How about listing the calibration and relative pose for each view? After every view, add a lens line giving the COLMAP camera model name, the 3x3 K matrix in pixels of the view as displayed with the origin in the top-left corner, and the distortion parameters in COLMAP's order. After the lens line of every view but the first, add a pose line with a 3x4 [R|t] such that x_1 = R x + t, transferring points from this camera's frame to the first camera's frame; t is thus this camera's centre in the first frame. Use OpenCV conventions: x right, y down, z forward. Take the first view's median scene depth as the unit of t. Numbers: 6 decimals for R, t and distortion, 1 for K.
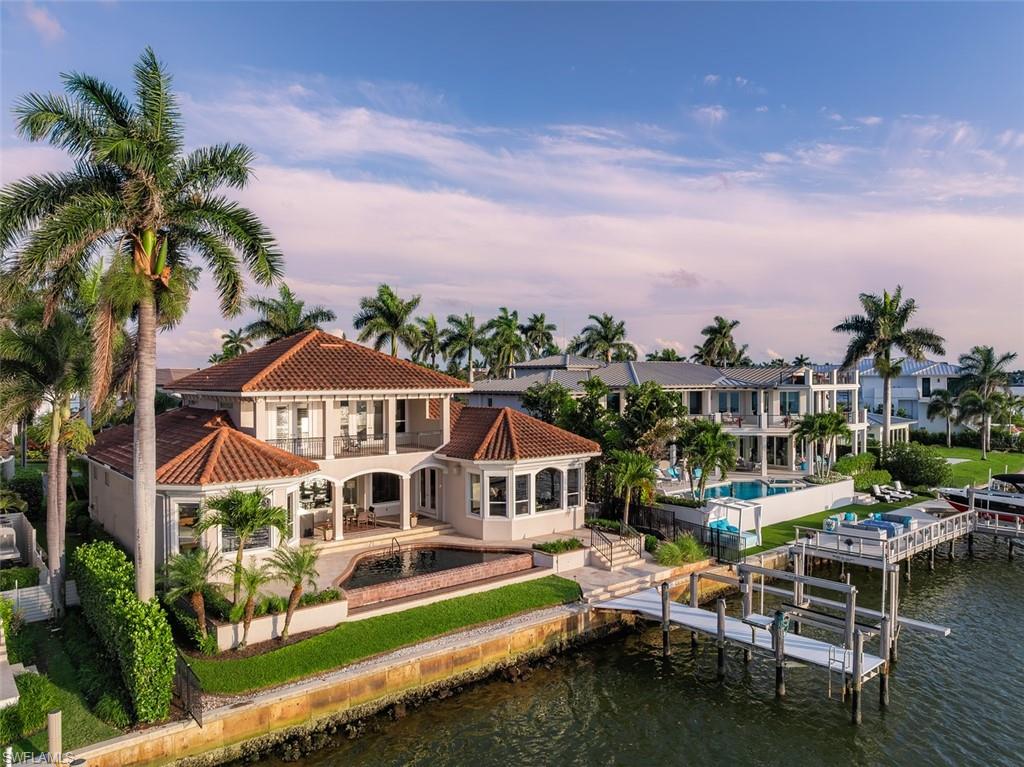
lens RADIAL K [[721.7, 0, 512.0], [0, 721.7, 383.5], [0, 0, 1]] dist [-0.030186, -0.001976]
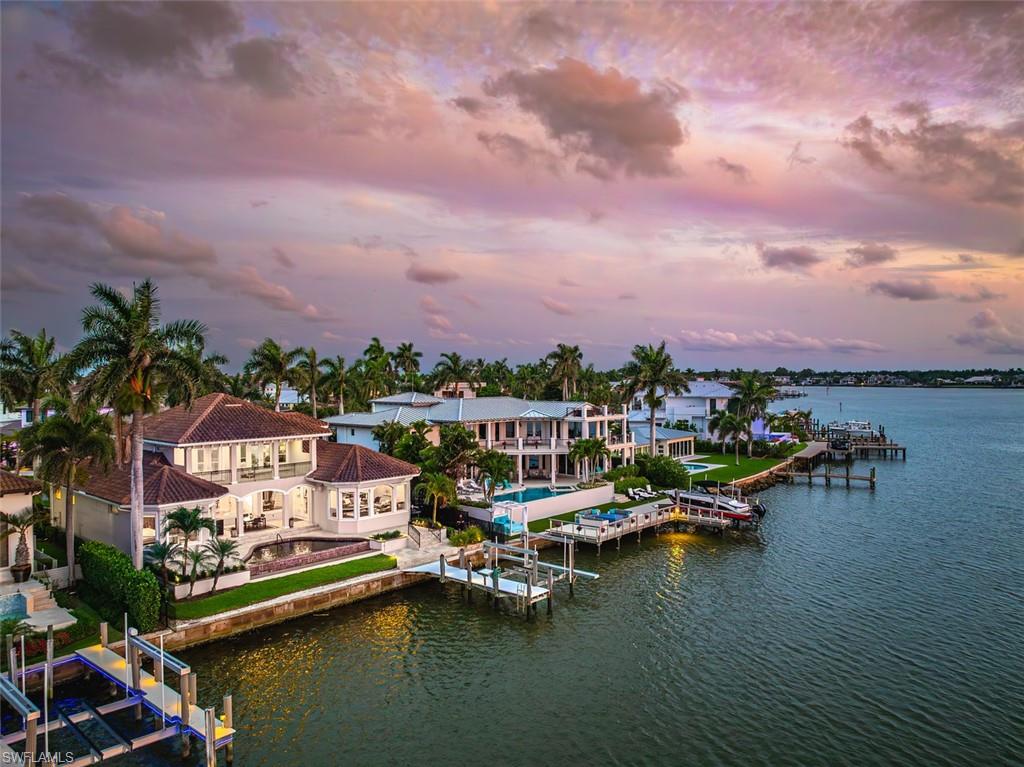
lens RADIAL K [[721.7, 0, 512.0], [0, 721.7, 383.5], [0, 0, 1]] dist [-0.030186, -0.001976]
pose [[0.988684, -0.002115, 0.149996, 0.098175], [0.001663, 0.999994, 0.003143, -0.109356], [-0.150002, -0.002858, 0.988682, -0.580179]]
